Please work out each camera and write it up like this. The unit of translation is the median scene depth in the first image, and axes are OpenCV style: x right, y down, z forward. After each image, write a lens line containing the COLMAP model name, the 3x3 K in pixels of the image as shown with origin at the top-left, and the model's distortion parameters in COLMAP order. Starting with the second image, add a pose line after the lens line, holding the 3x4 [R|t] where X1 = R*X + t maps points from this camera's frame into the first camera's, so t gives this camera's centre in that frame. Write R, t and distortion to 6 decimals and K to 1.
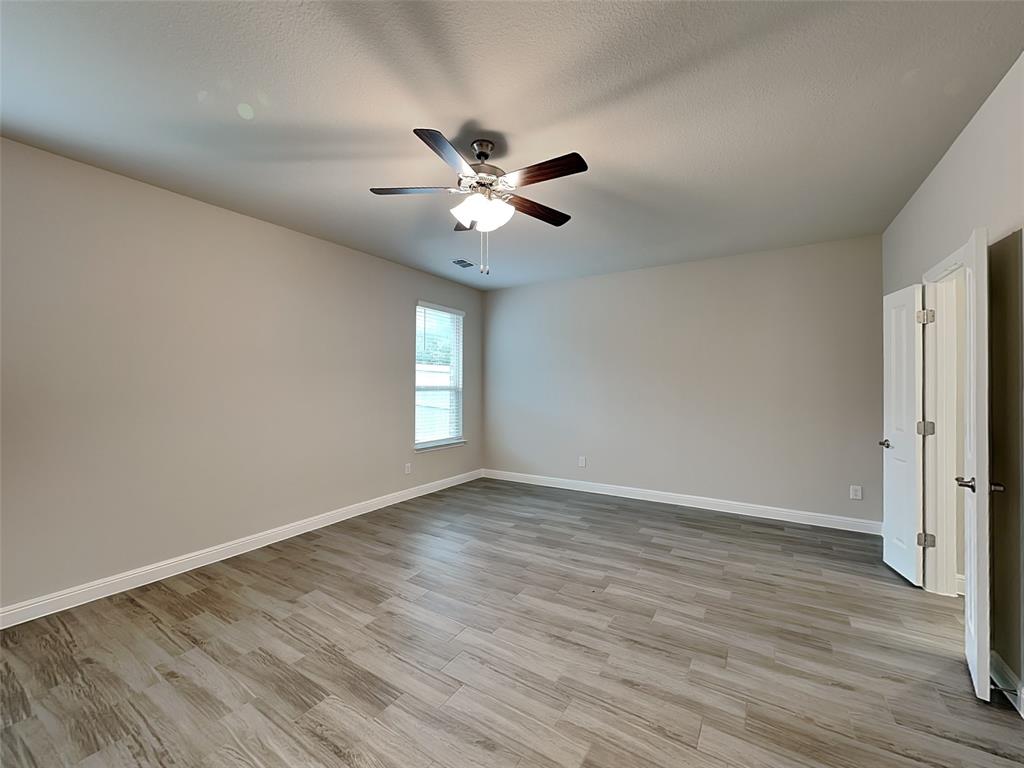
lens RADIAL K [[388.1, 0, 520.4], [0, 388.1, 385.4], [0, 0, 1]] dist [-0.000930, -0.000096]
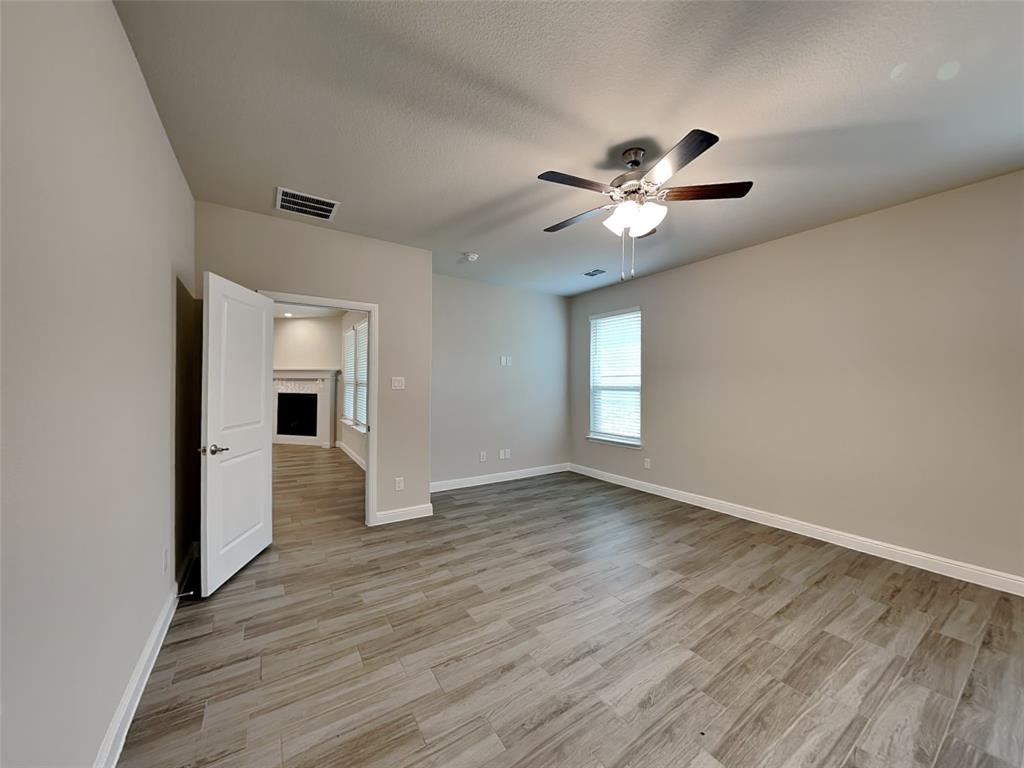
lens RADIAL K [[388.1, 0, 520.4], [0, 388.1, 385.4], [0, 0, 1]] dist [-0.000930, -0.000096]
pose [[-0.411279, -0.007063, -0.911482, 0.949806], [0.001304, 0.999964, -0.008337, 0.020095], [0.911509, -0.004617, -0.411255, 1.141007]]
